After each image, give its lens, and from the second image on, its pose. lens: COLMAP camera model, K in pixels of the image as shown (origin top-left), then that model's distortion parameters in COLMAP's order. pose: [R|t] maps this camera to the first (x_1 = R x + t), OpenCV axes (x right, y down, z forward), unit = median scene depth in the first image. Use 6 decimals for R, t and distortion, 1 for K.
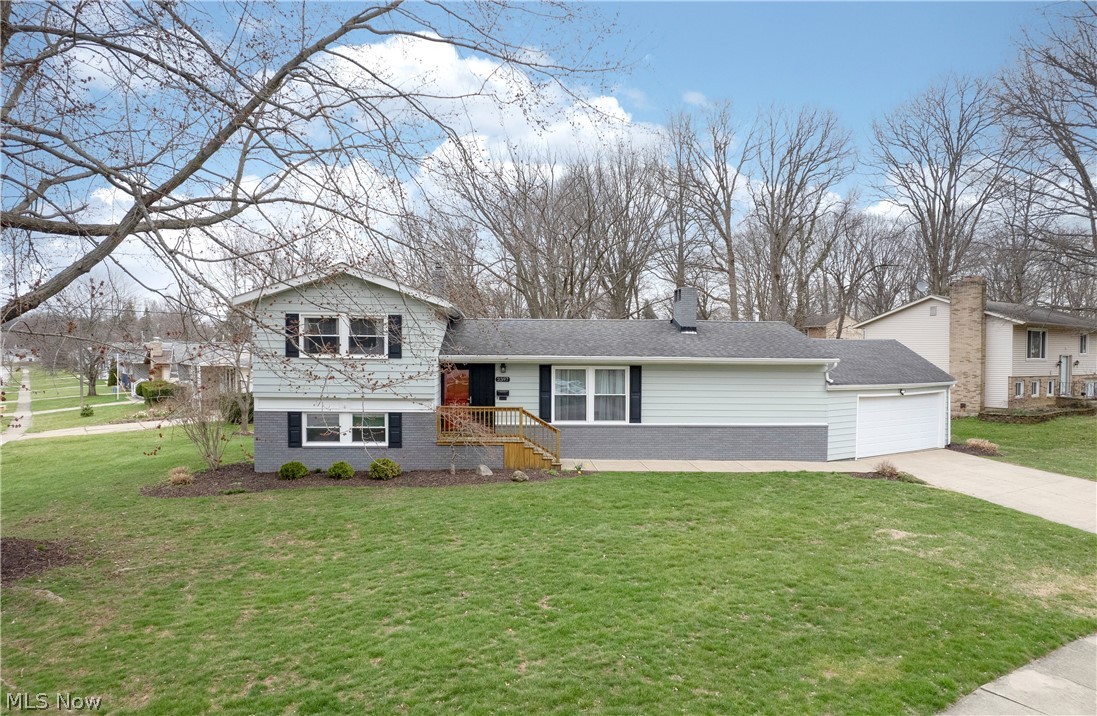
lens RADIAL K [[707.2, 0, 548.5], [0, 707.2, 358.0], [0, 0, 1]] dist [-0.034179, 0.003216]
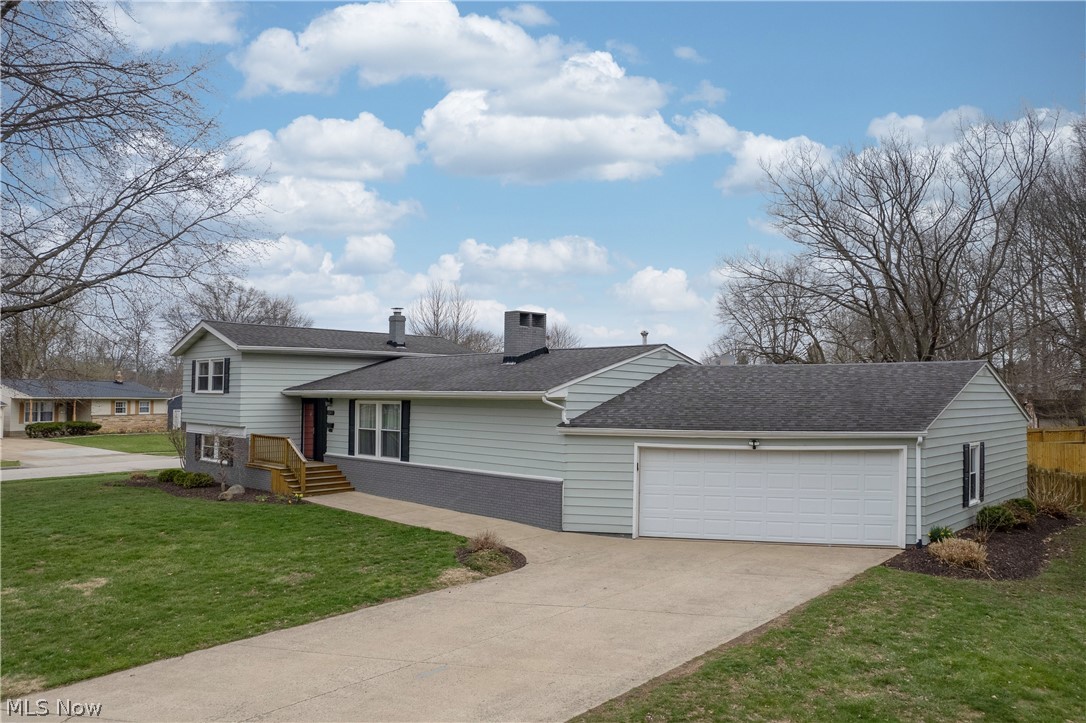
lens RADIAL K [[685.2, 0, 548.2], [0, 685.2, 364.5], [0, 0, 1]] dist [-0.068775, 0.065547]
pose [[0.719956, -0.036387, -0.693066, 1.005614], [-0.008737, 0.998070, -0.061476, 0.019420], [0.693965, 0.050315, 0.718248, 0.530135]]
